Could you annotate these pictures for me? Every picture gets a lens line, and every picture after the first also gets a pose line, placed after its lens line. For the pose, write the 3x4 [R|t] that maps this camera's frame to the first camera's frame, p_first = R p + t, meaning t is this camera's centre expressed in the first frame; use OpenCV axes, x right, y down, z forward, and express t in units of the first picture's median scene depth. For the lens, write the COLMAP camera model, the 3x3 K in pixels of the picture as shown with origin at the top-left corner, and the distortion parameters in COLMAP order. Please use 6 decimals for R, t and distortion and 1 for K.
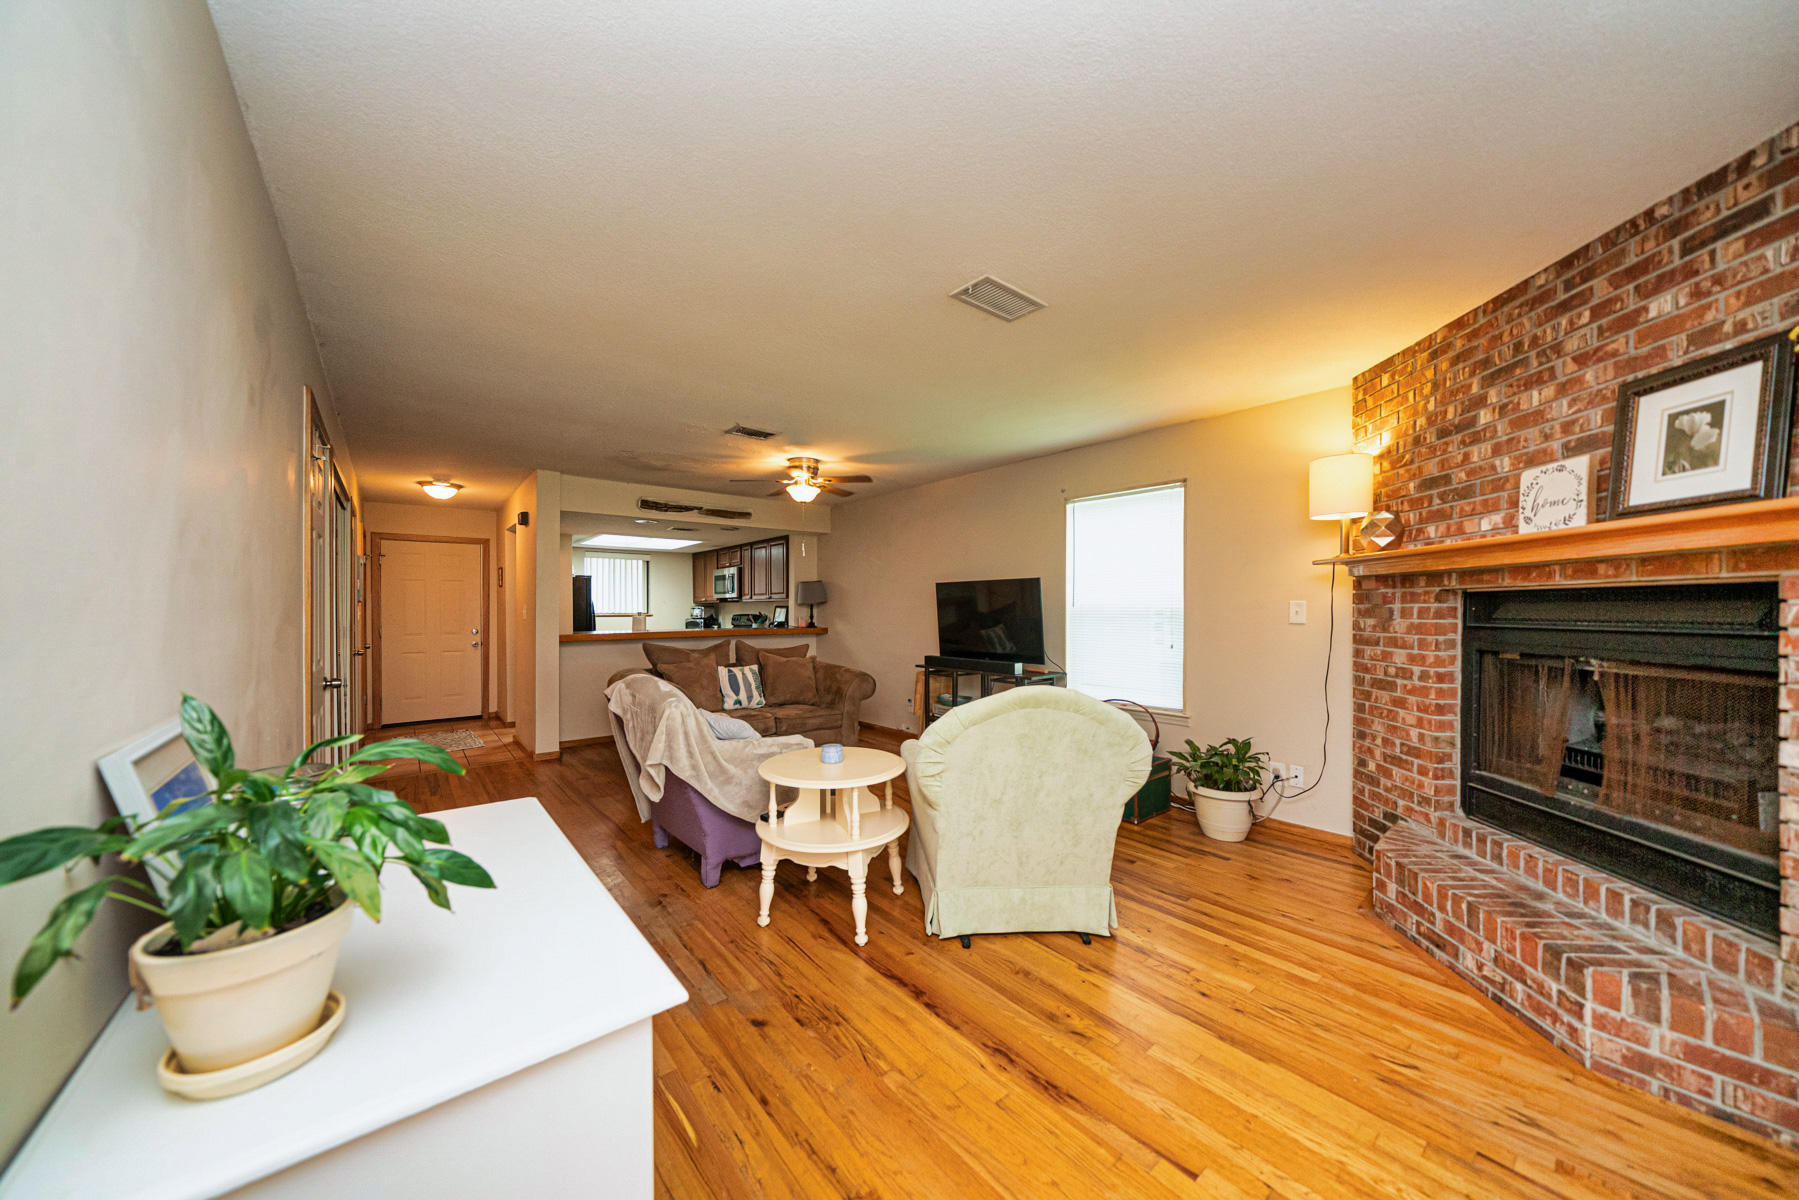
lens RADIAL K [[623.6, 0, 889.1], [0, 623.6, 608.0], [0, 0, 1]] dist [-0.008766, 0.002089]
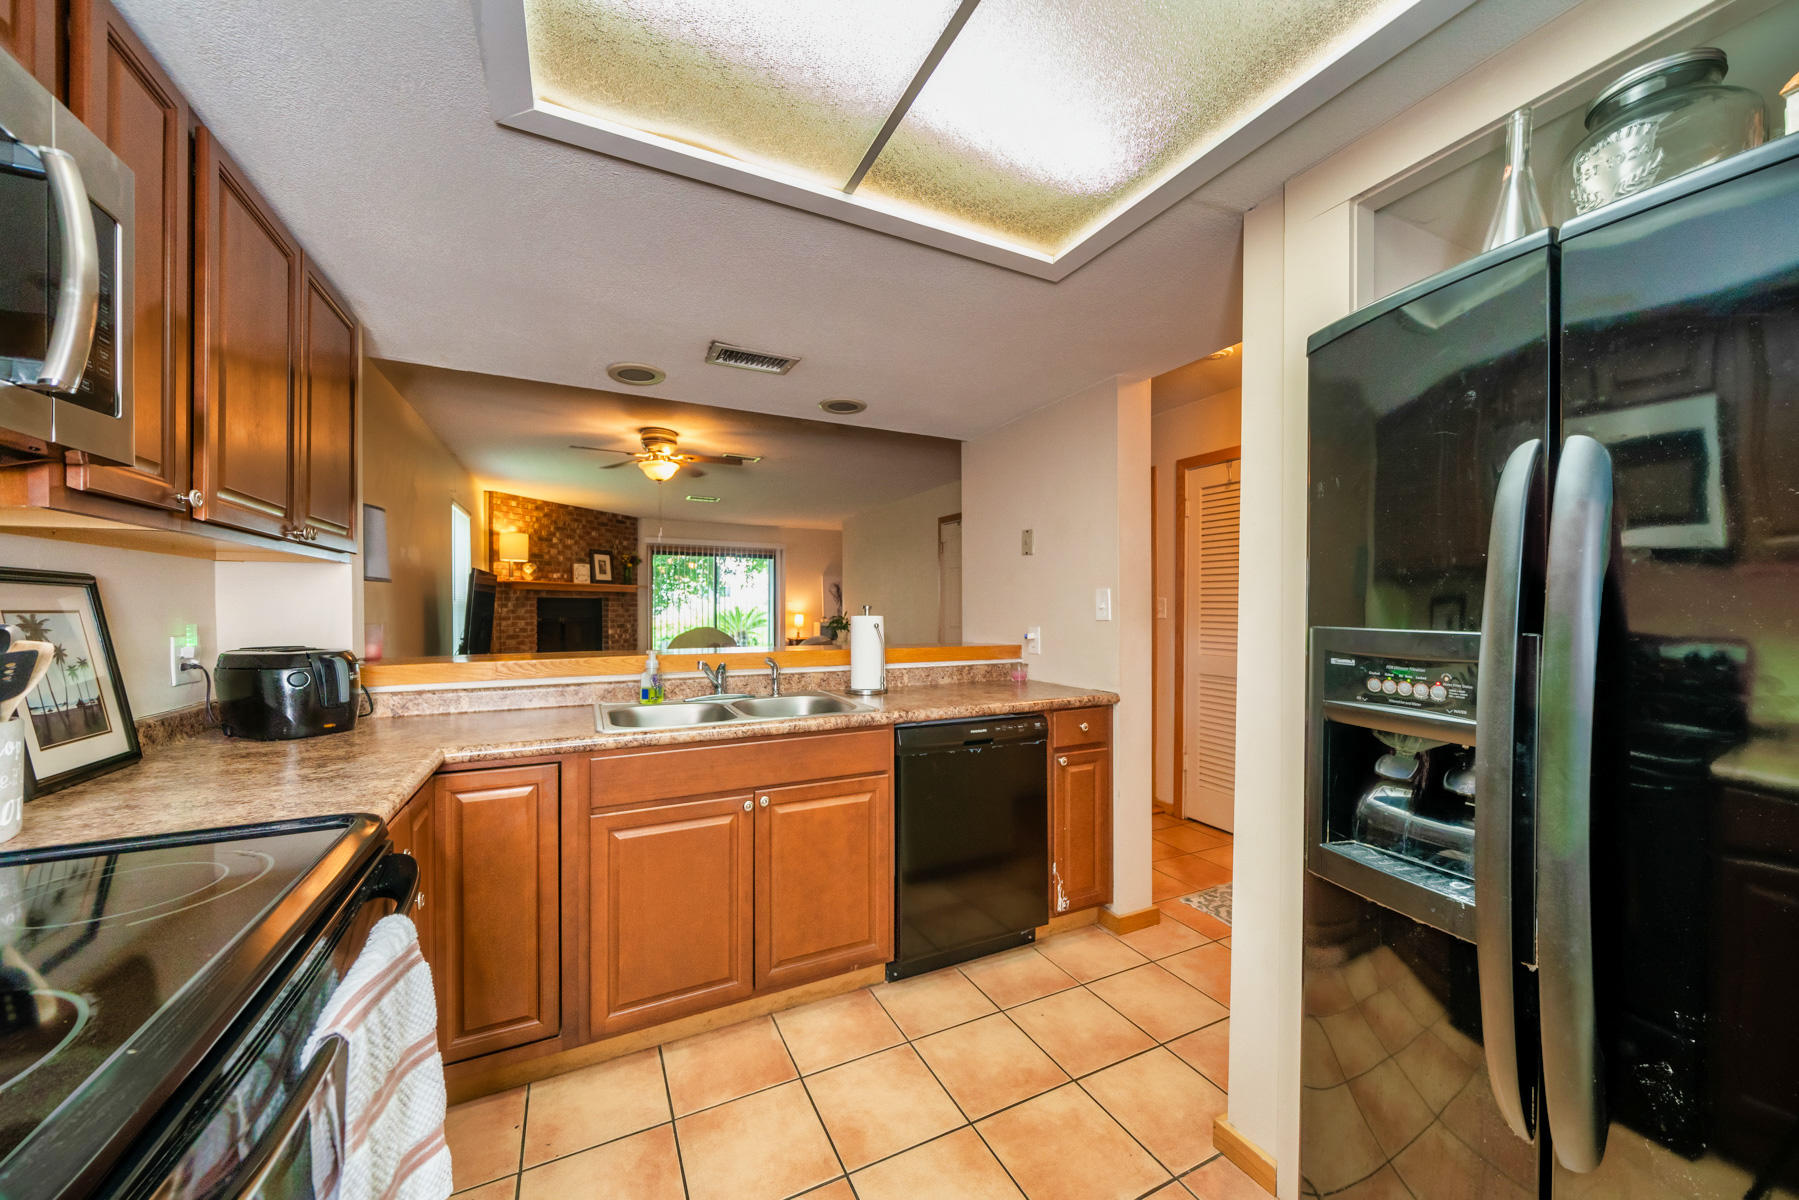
lens RADIAL K [[640.3, 0, 908.3], [0, 640.3, 605.0], [0, 0, 1]] dist [0.003114, -0.000018]
pose [[-0.979480, 0.000947, 0.201538, -1.286845], [0.000140, 0.999992, -0.004018, 0.018385], [-0.201540, -0.003908, -0.979472, 3.529207]]
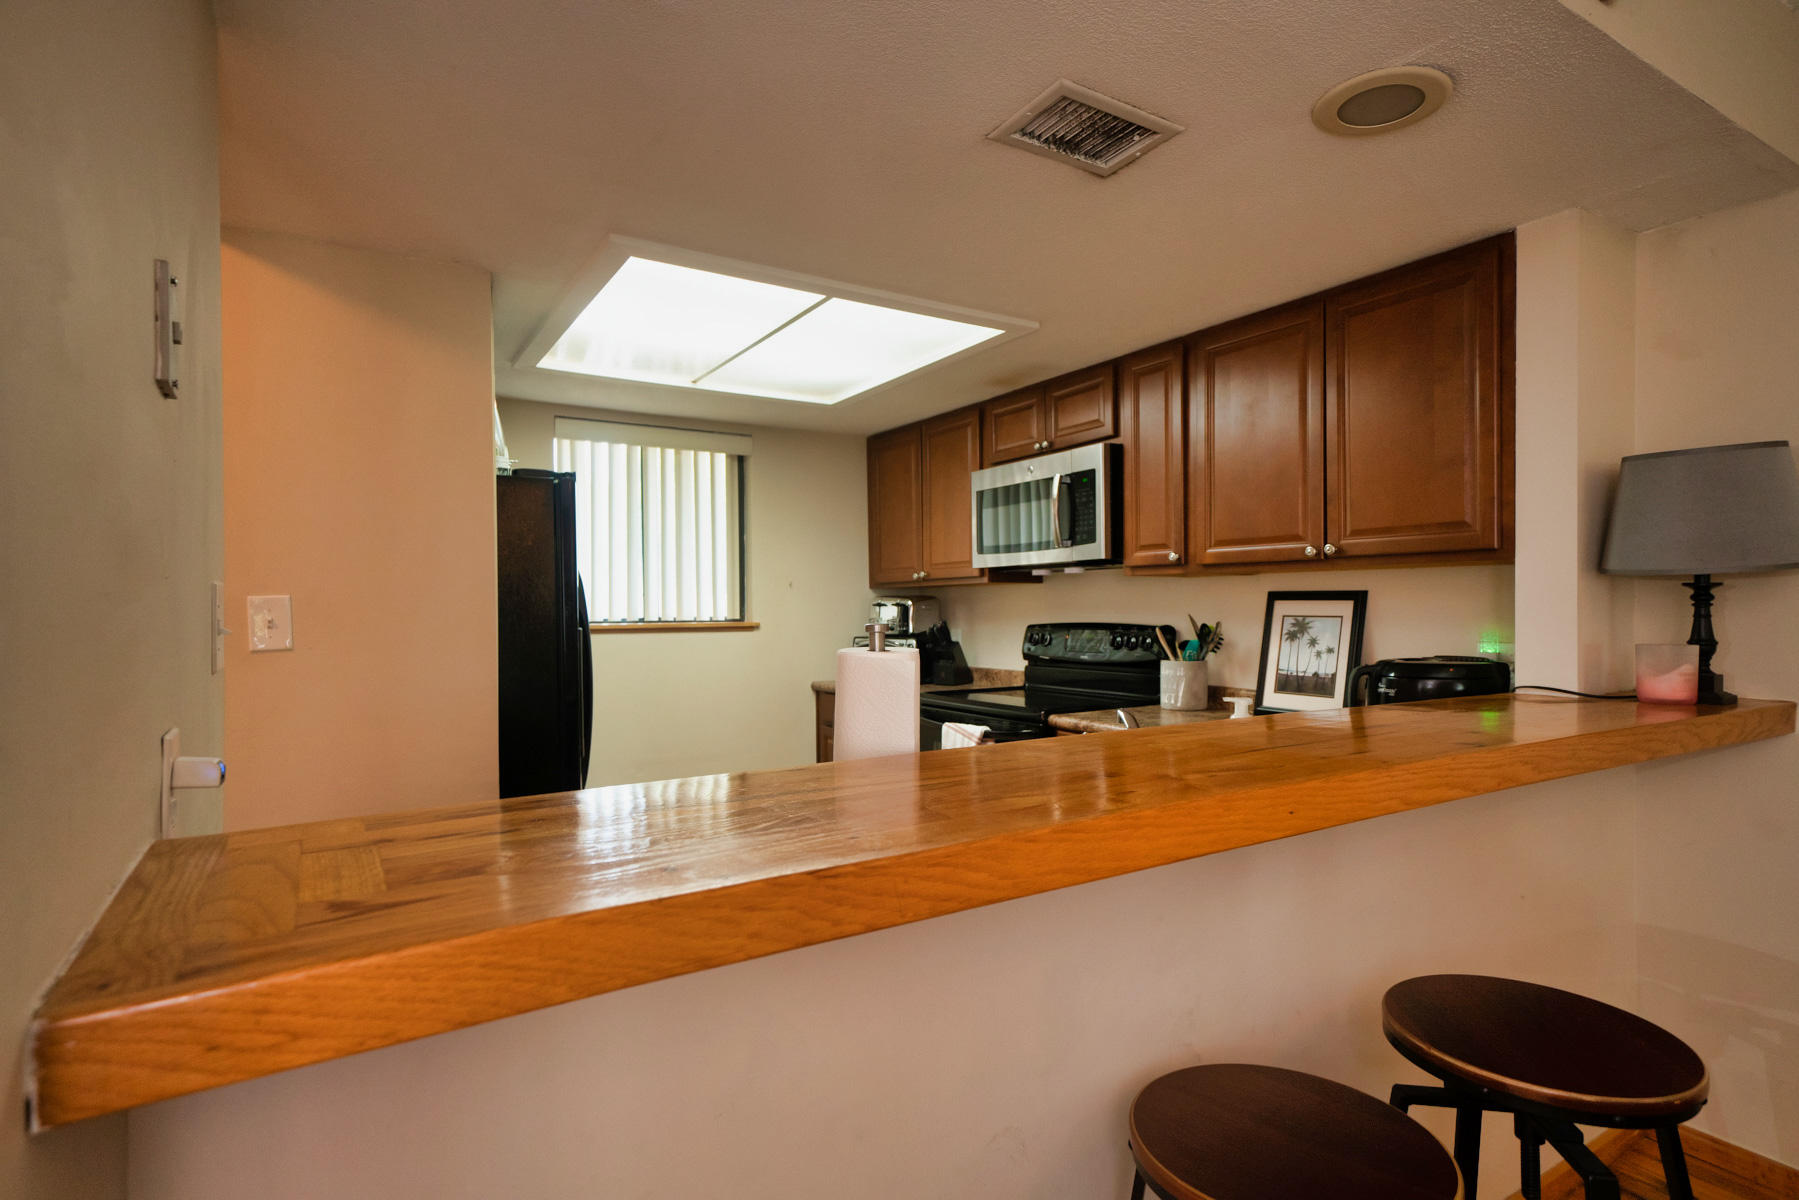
lens RADIAL K [[926.1, 0, 902.1], [0, 926.1, 613.1], [0, 0, 1]] dist [-0.004901, 0.000831]
pose [[0.994188, -0.004463, -0.107565, -0.944074], [0.005655, 0.999926, 0.010785, 0.001351], [0.107509, -0.011331, 0.994140, 1.973793]]
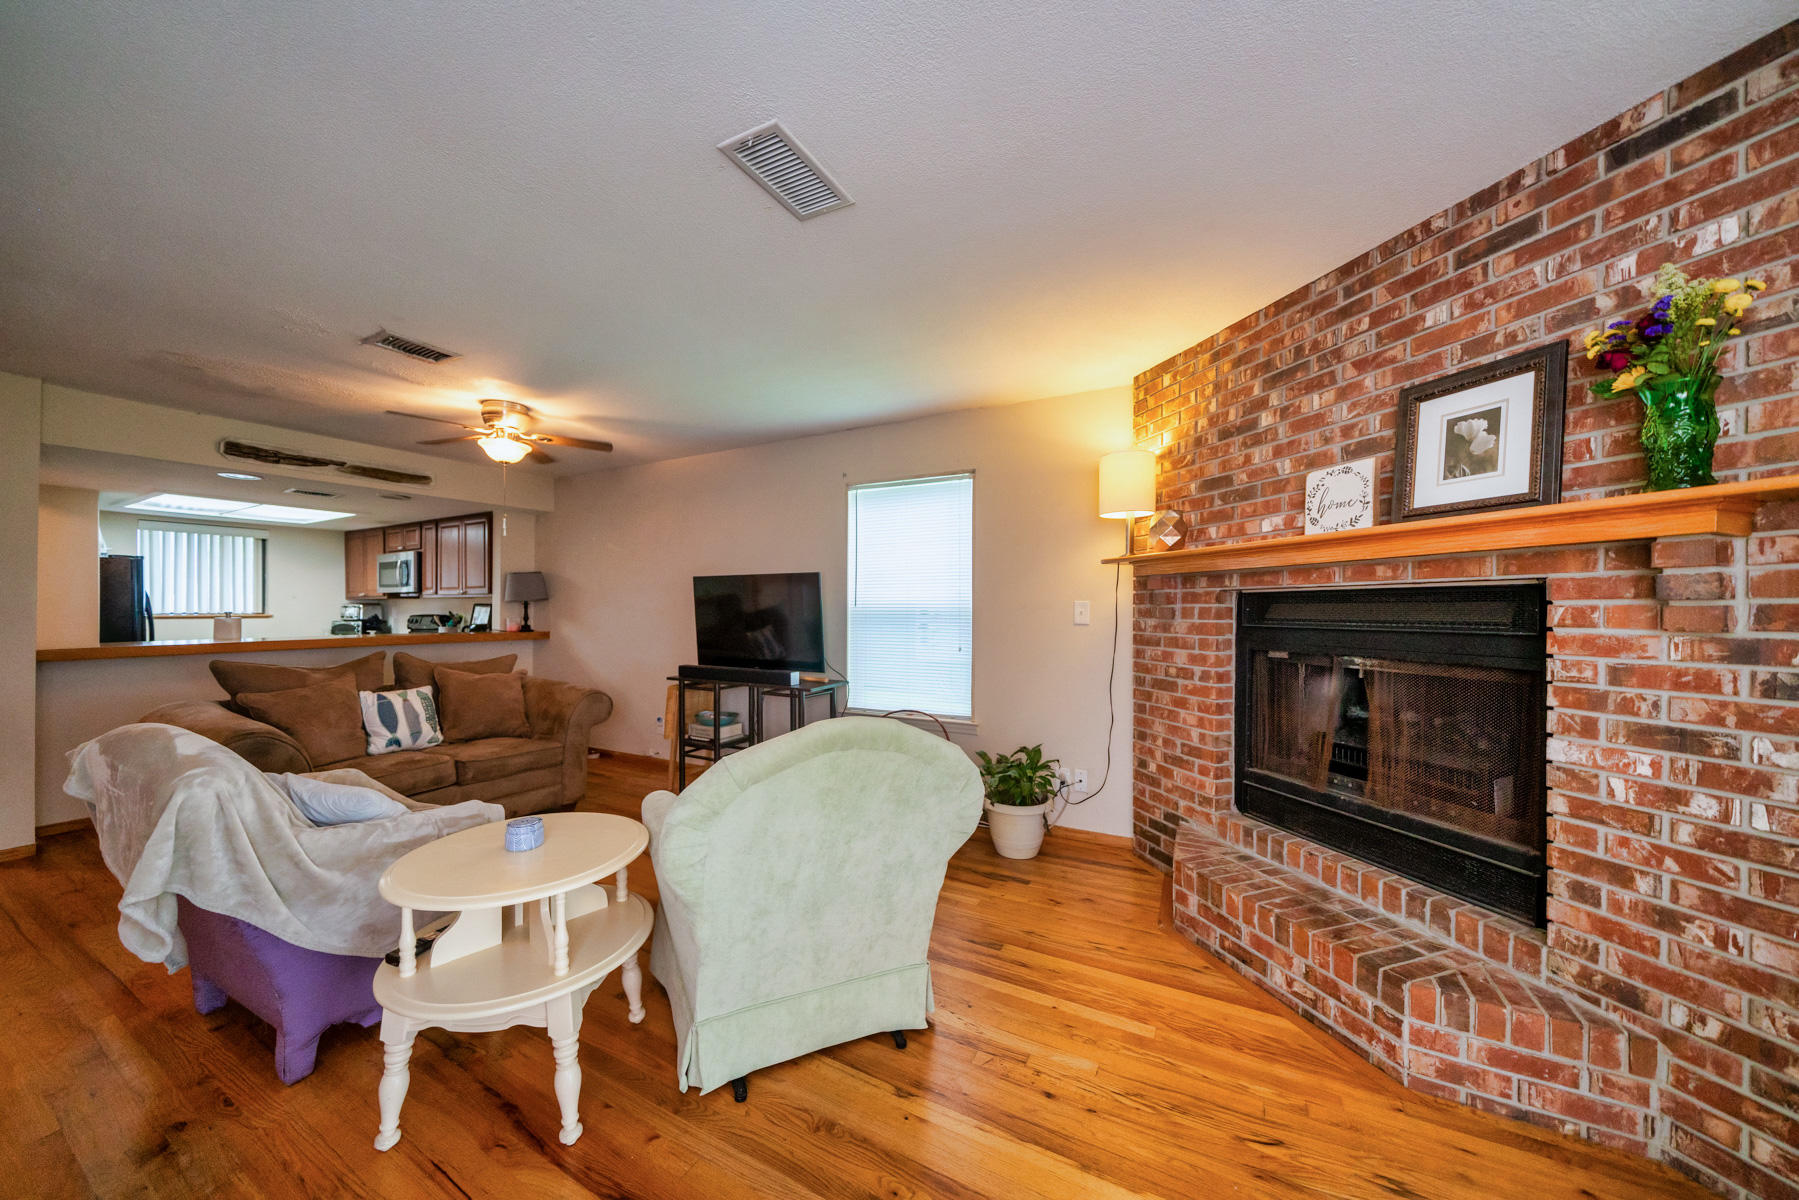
lens RADIAL K [[623.6, 0, 897.1], [0, 623.6, 606.0], [0, 0, 1]] dist [-0.008766, 0.002089]
pose [[0.923474, 0.003075, 0.383649, 0.017355], [-0.002382, 0.999995, -0.002280, -0.000255], [-0.383654, 0.001192, 0.923476, 0.280813]]
